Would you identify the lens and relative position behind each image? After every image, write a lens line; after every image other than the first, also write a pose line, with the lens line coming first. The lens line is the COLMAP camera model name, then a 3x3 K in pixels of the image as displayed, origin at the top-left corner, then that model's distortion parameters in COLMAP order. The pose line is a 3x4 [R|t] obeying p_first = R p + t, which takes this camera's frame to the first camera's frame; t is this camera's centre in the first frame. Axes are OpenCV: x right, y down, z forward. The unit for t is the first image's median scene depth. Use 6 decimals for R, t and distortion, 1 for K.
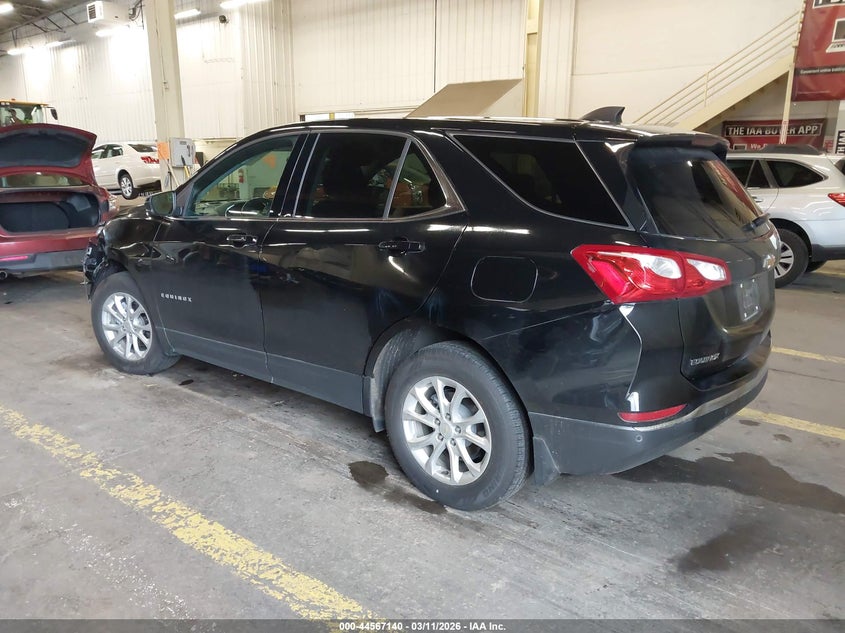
lens RADIAL K [[655.5, 0, 422.5], [0, 655.5, 316.5], [0, 0, 1]] dist [-0.006125, 0.002279]
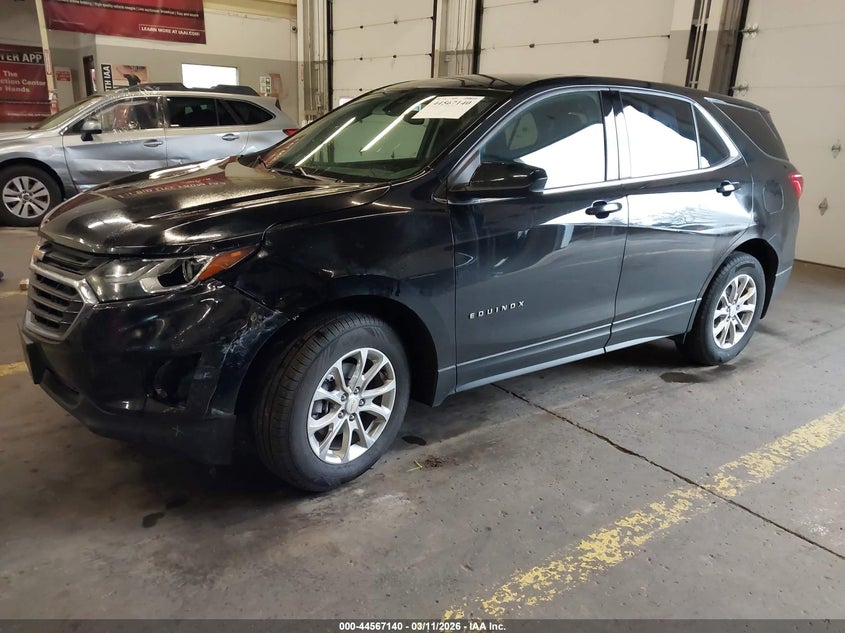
lens RADIAL K [[648.8, 0, 422.5], [0, 648.8, 312.6], [0, 0, 1]] dist [0.014987, -0.003663]
pose [[0.275602, -0.284381, 0.918243, -1.007686], [0.189286, 0.952590, 0.238206, -0.202245], [-0.942451, 0.108160, 0.316366, 0.807831]]
